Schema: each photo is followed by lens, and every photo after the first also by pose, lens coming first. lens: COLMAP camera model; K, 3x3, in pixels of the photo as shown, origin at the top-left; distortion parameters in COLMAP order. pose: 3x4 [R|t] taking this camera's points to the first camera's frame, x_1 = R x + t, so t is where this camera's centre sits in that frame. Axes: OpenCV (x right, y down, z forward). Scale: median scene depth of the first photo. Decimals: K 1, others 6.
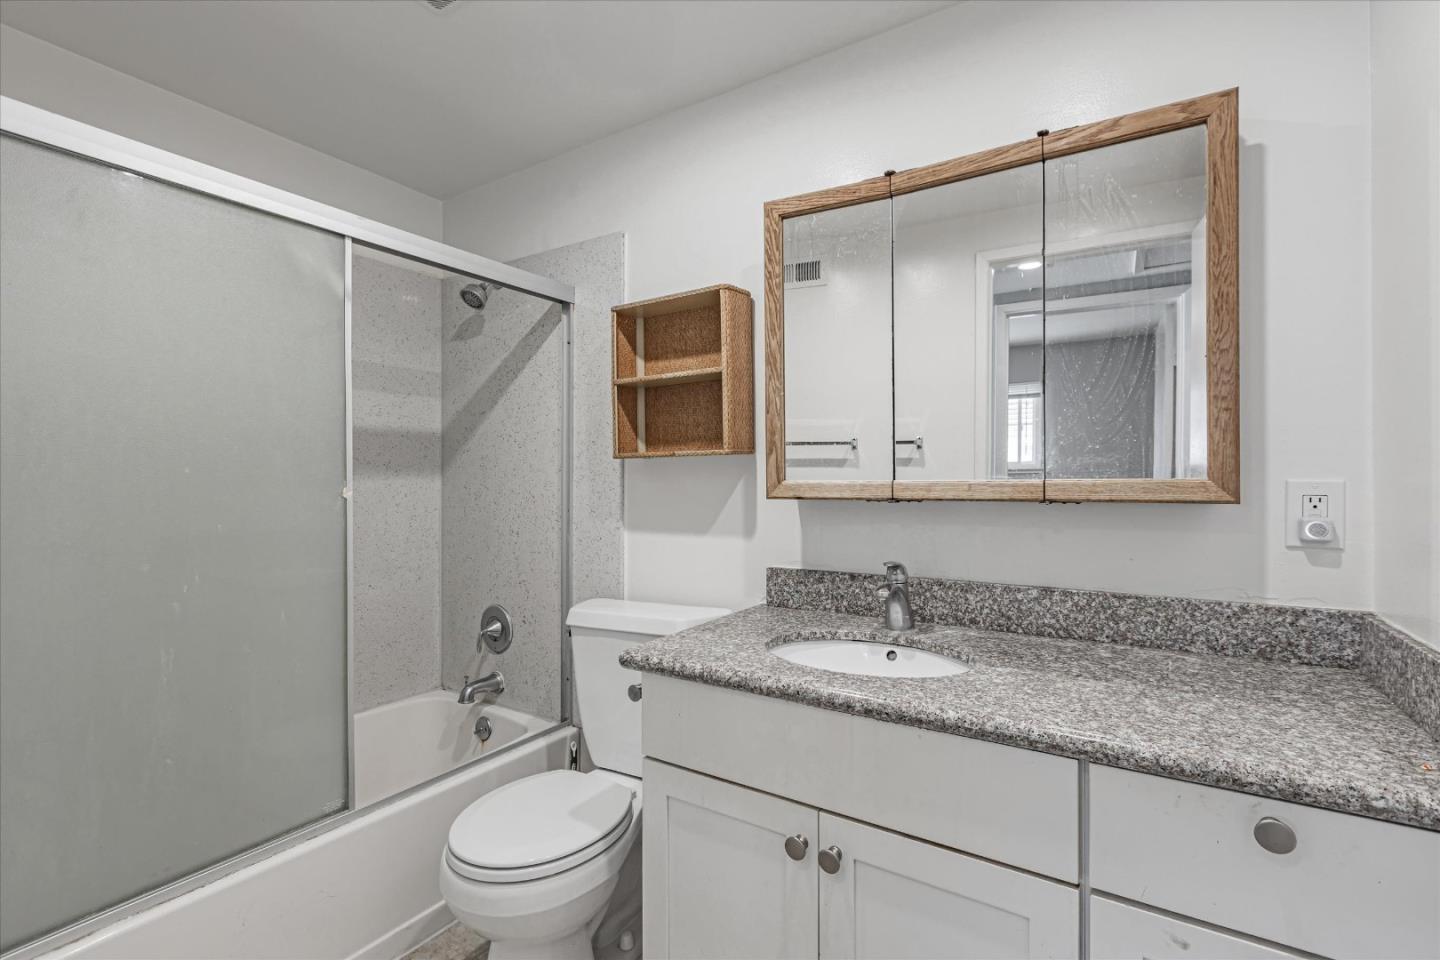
lens RADIAL K [[665.5, 0, 712.9], [0, 665.5, 486.7], [0, 0, 1]] dist [0.003948, -0.001826]
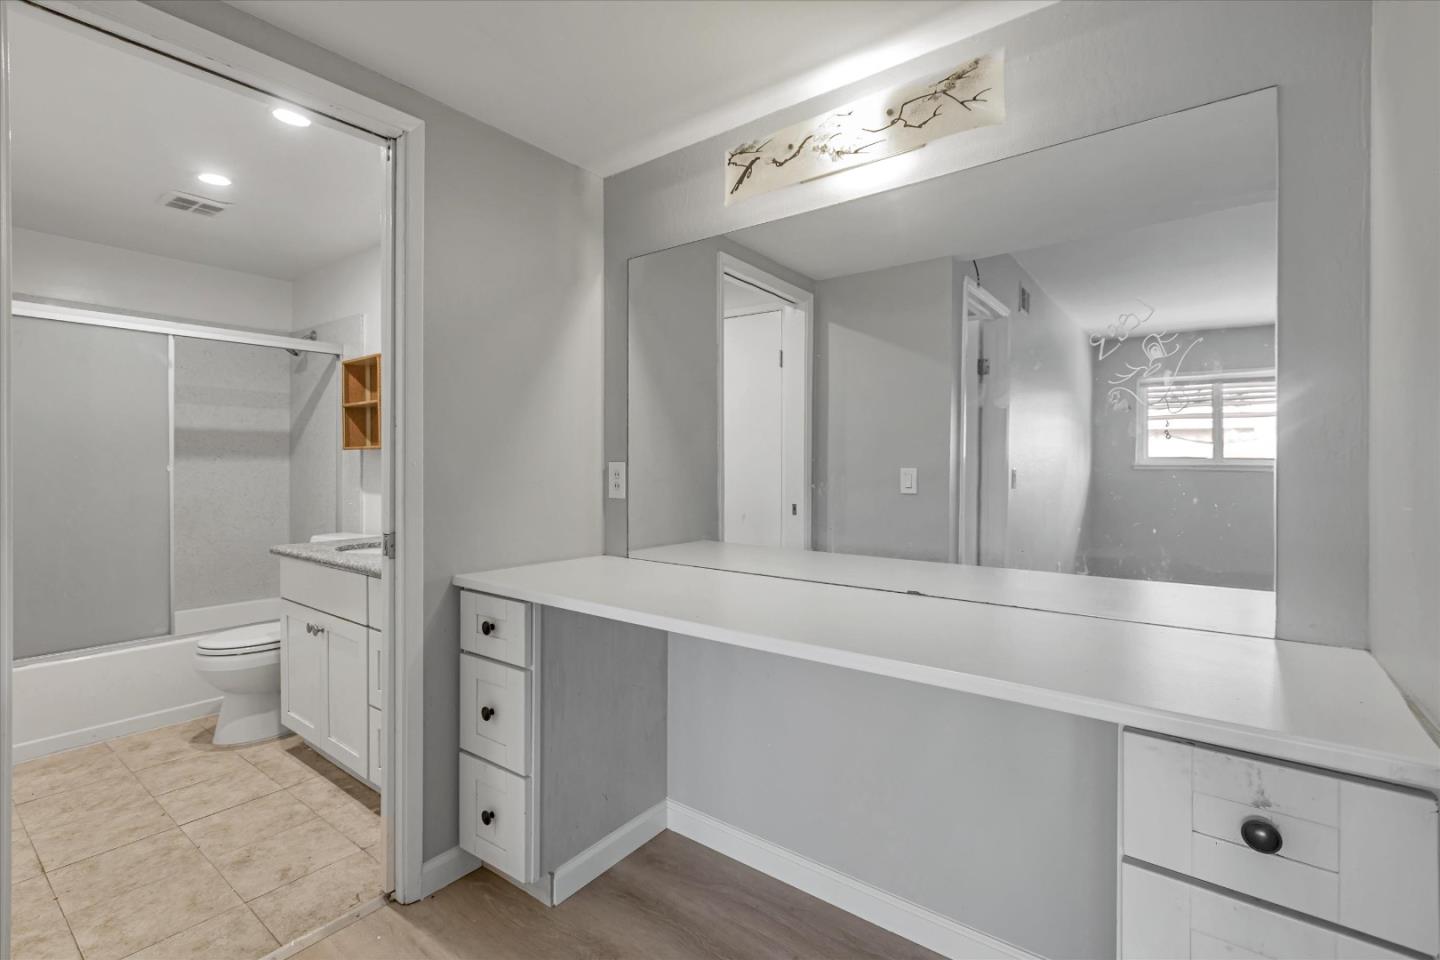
lens RADIAL K [[665.5, 0, 707.4], [0, 665.5, 475.5], [0, 0, 1]] dist [0.003948, -0.001826]
pose [[0.996616, 0.008437, -0.081764, 0.883610], [-0.007881, 0.999944, 0.007129, 0.002897], [0.081819, -0.006460, 0.996626, -0.603069]]
